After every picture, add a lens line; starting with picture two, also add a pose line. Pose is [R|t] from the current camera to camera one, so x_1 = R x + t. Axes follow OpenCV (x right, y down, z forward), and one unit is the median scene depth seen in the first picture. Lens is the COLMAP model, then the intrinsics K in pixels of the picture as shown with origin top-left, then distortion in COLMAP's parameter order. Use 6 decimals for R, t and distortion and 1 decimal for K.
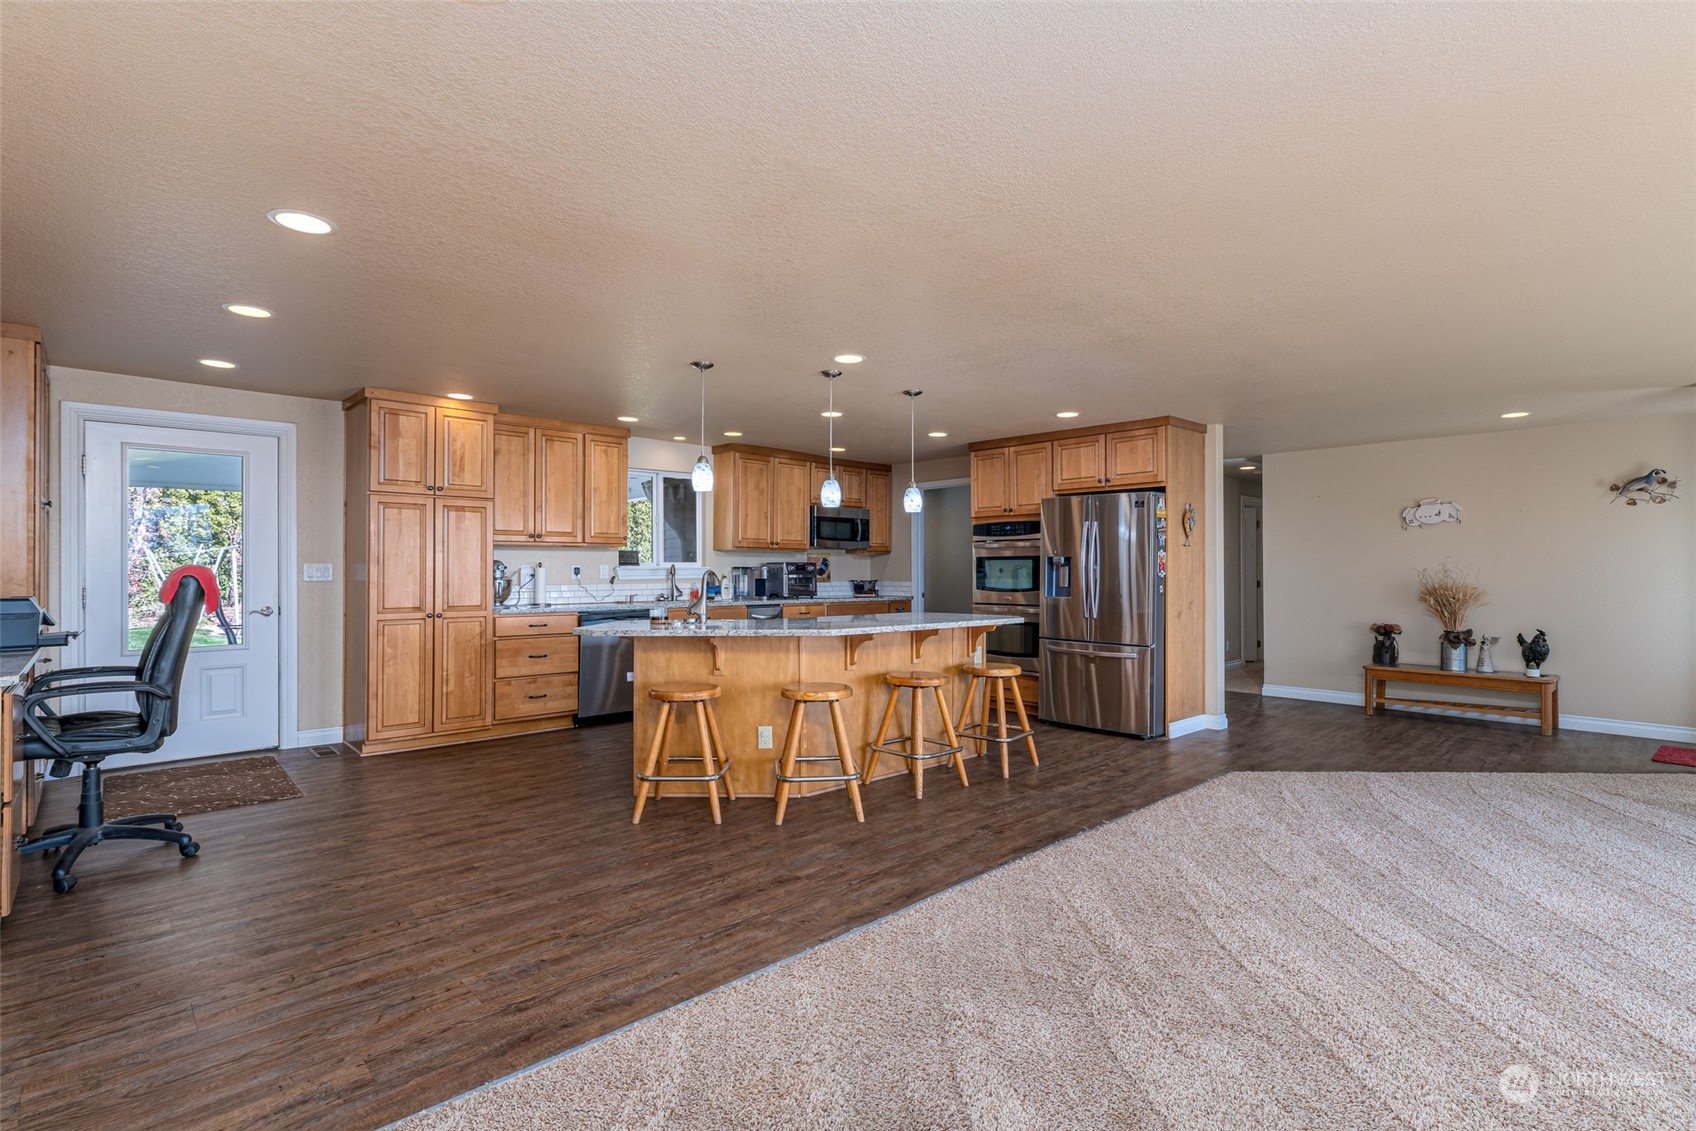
lens RADIAL K [[789.5, 0, 846.0], [0, 789.5, 568.8], [0, 0, 1]] dist [0.000123, -0.000108]
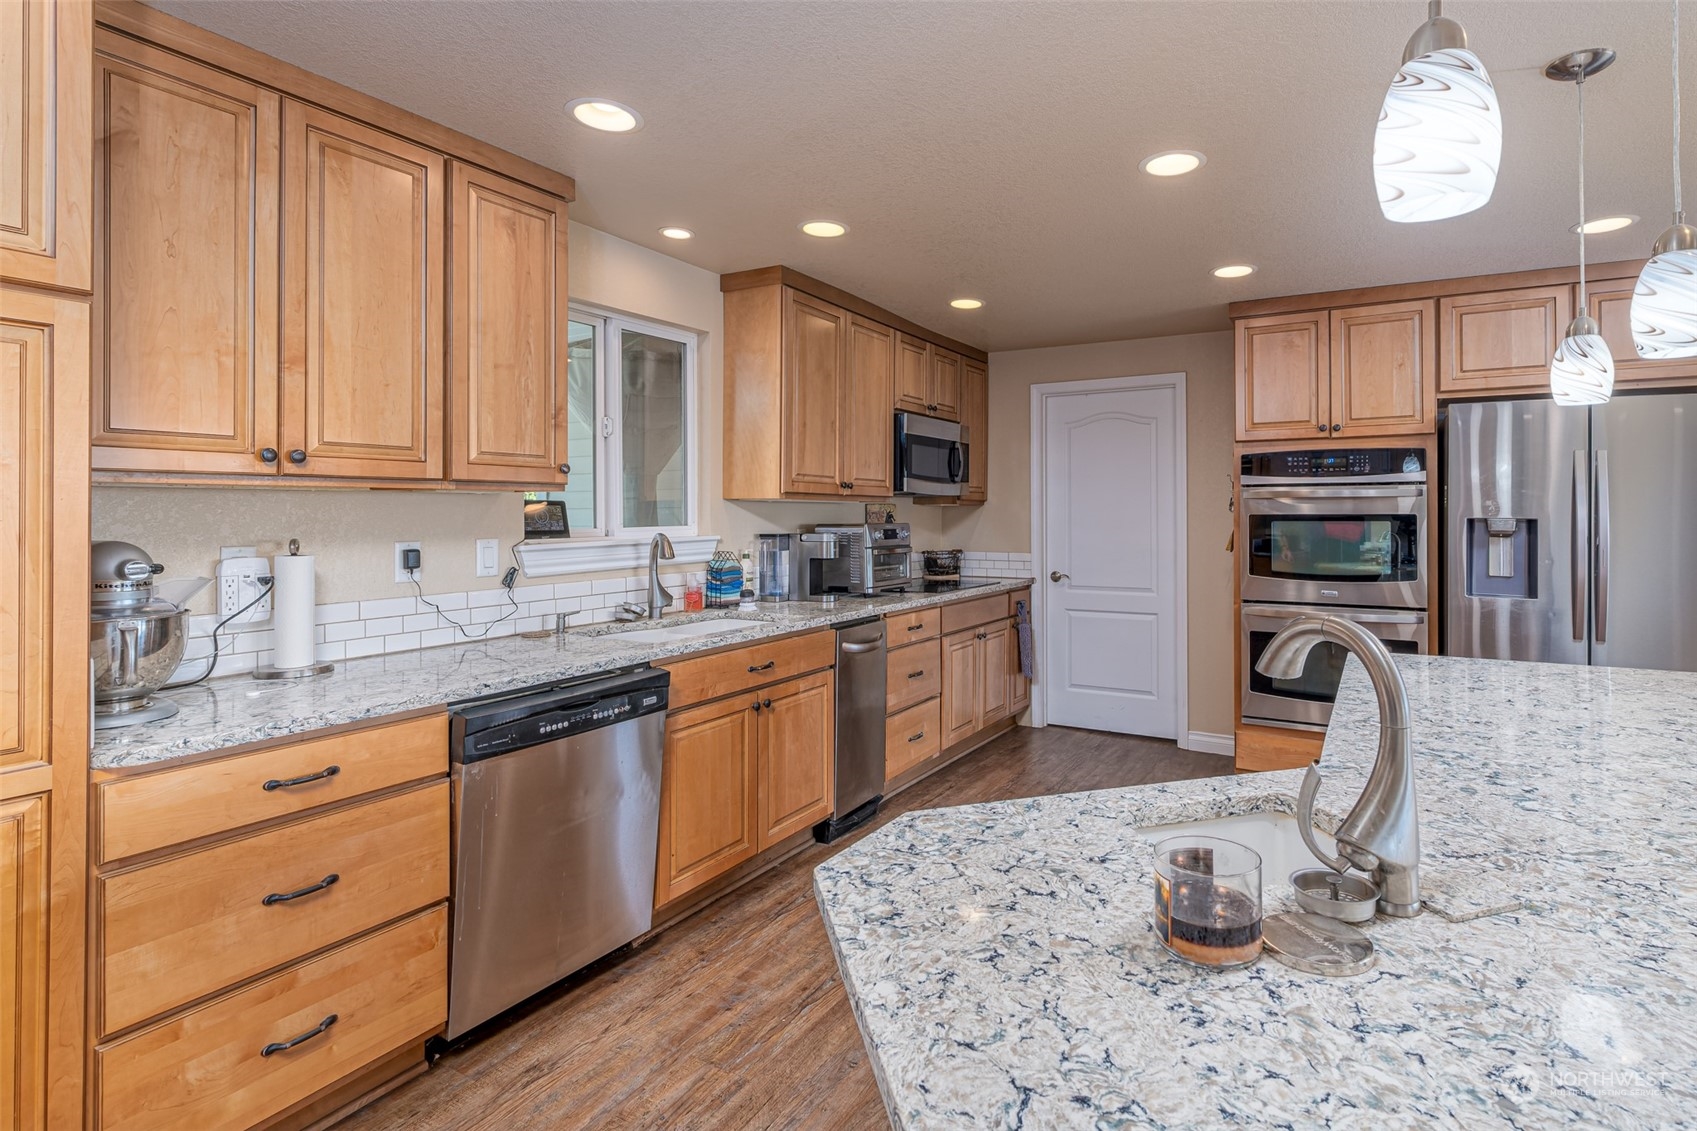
lens RADIAL K [[828.4, 0, 922.5], [0, 828.4, 514.1], [0, 0, 1]] dist [0.002074, -0.001244]
pose [[0.950345, -0.001046, 0.311195, -0.233775], [-0.000480, 0.999988, 0.004826, -0.019280], [-0.311197, -0.004736, 0.950334, 0.562131]]
